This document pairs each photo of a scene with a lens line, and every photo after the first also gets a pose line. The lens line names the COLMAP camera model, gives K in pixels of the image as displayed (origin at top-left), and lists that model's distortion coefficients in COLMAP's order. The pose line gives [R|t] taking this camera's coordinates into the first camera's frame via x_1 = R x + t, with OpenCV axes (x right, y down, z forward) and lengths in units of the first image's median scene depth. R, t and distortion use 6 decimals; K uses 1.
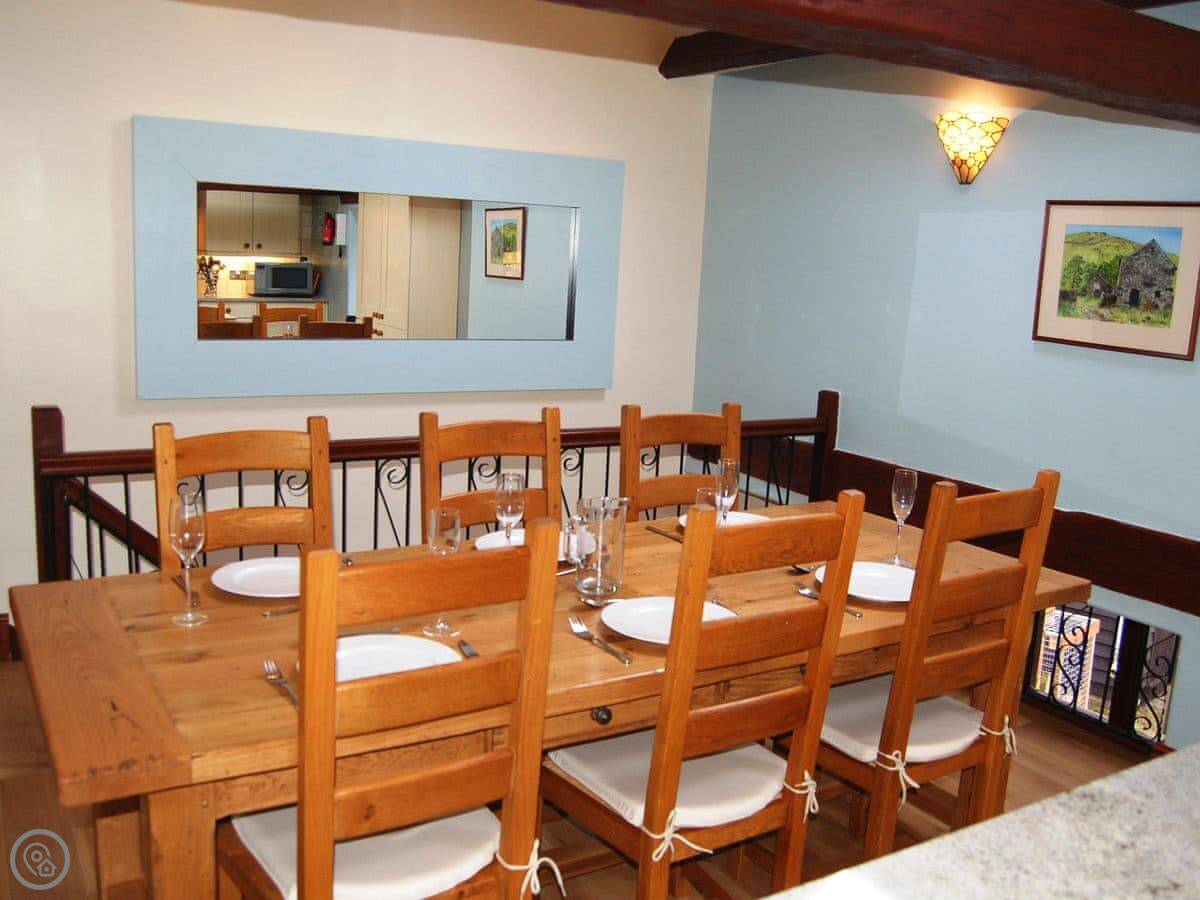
lens RADIAL K [[1113.6, 0, 600.0], [0, 1113.6, 450.0], [0, 0, 1]] dist [-0.085355, 0.007396]
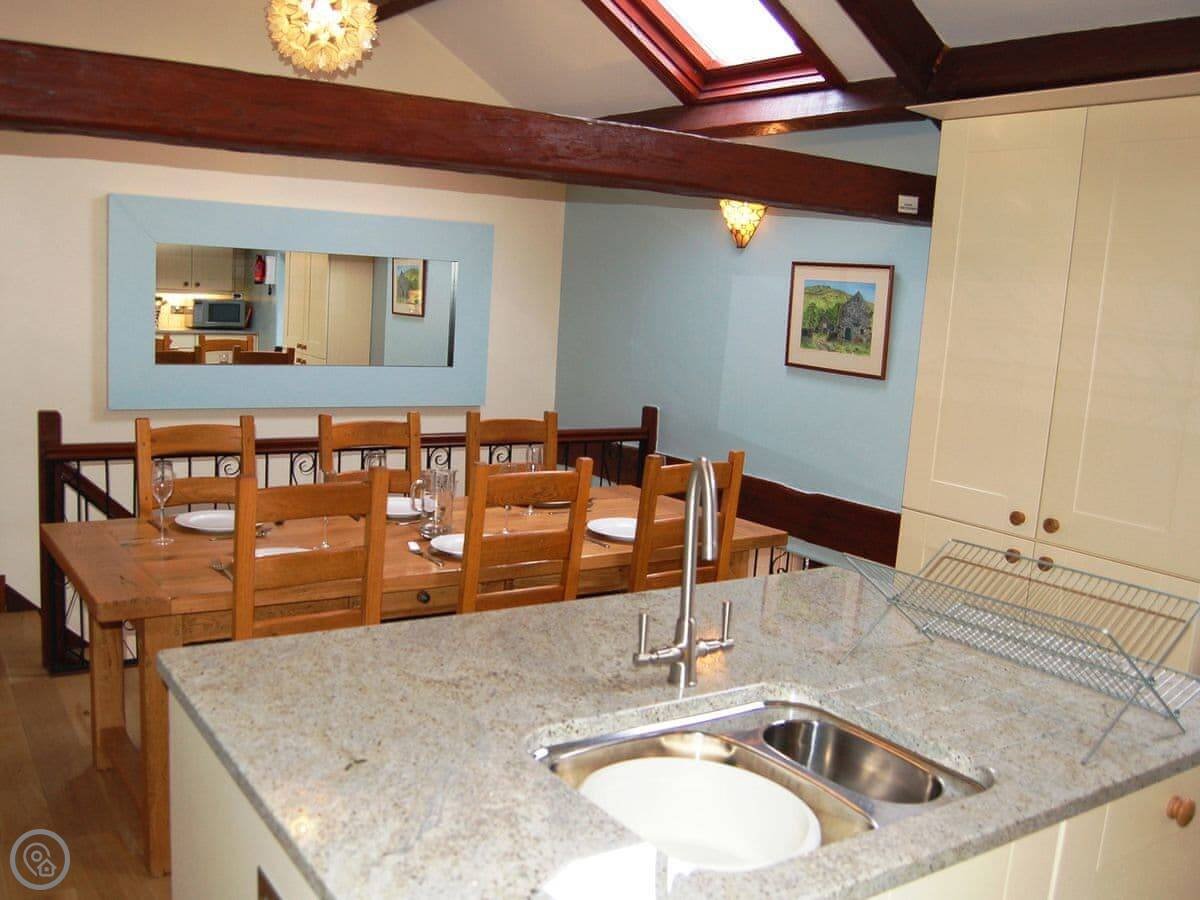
lens RADIAL K [[1090.8, 0, 549.1], [0, 1090.8, 449.9], [0, 0, 1]] dist [-0.078818, 0.006280]
pose [[0.999786, 0.002134, 0.020561, 0.084838], [-0.001586, 0.999644, -0.026630, 0.039382], [-0.020610, 0.026592, 0.999434, -0.324732]]
